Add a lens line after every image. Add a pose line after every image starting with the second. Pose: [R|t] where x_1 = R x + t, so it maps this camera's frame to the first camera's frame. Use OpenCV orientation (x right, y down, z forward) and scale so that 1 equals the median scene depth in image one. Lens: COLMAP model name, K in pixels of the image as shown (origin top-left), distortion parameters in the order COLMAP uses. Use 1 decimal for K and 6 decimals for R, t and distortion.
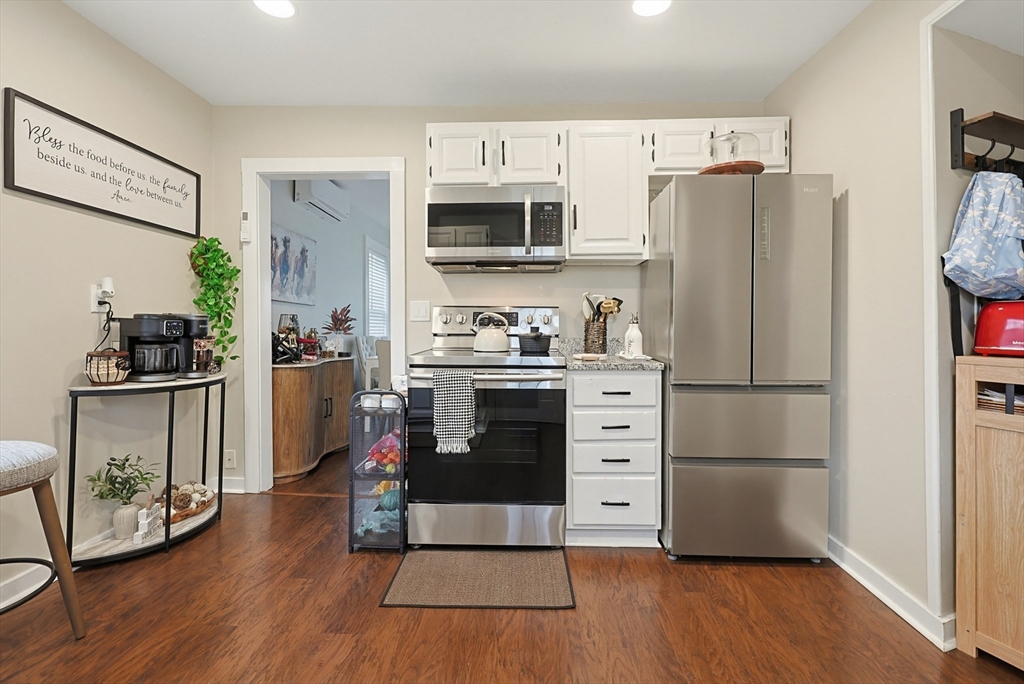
lens RADIAL K [[448.9, 0, 524.1], [0, 448.9, 328.1], [0, 0, 1]] dist [-0.003960, -0.000451]
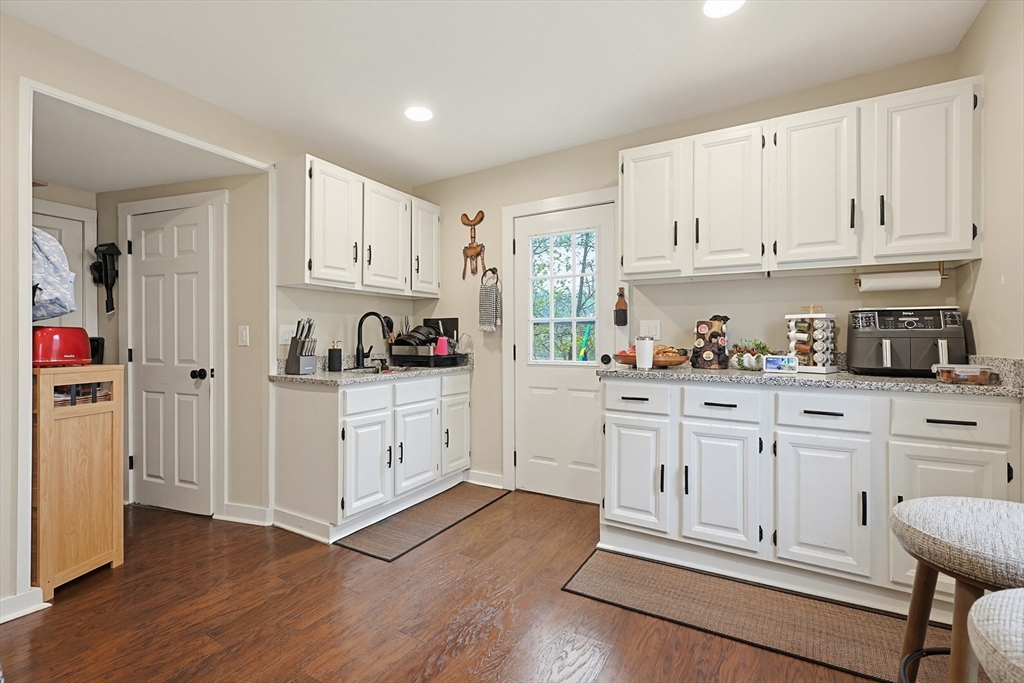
lens RADIAL K [[459.1, 0, 540.1], [0, 459.1, 338.7], [0, 0, 1]] dist [0.017758, -0.000045]
pose [[-0.896976, 0.002807, 0.442070, -0.592318], [0.002288, 0.999996, -0.001708, -0.010585], [-0.442072, -0.000520, -0.896979, 1.074066]]
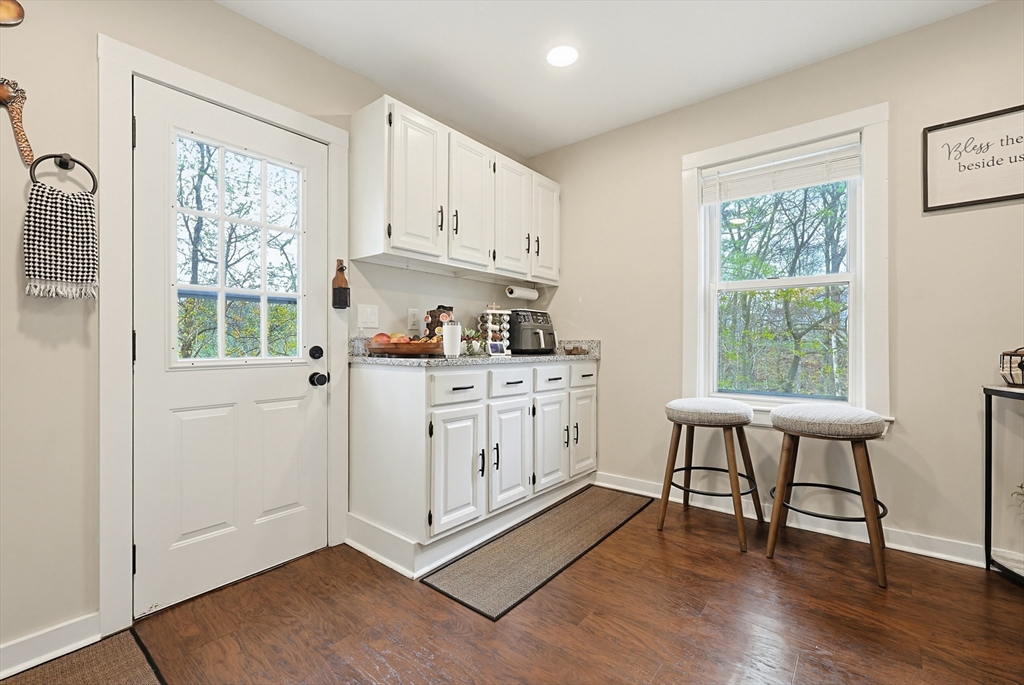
lens RADIAL K [[437.9, 0, 512.0], [0, 437.9, 342.5], [0, 0, 1]] dist [0.003015, 0.000048]
pose [[-0.603130, 0.003432, -0.797635, 0.380435], [0.003483, 0.999993, 0.001668, 0.028665], [0.797635, -0.001772, -0.603138, 0.668945]]
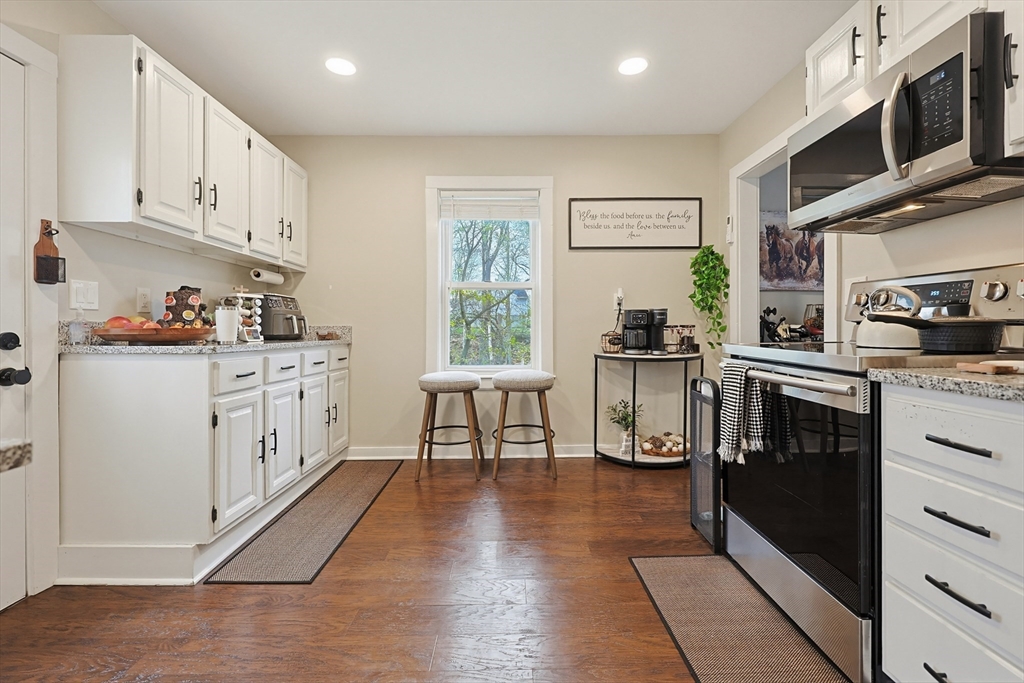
lens RADIAL K [[432.8, 0, 506.2], [0, 432.8, 330.9], [0, 0, 1]] dist [0.011237, 0.000077]
pose [[0.031574, 0.009501, -0.999456, 0.623777], [0.000072, 0.999955, 0.009508, 0.027213], [0.999501, -0.000372, 0.031572, 0.531921]]
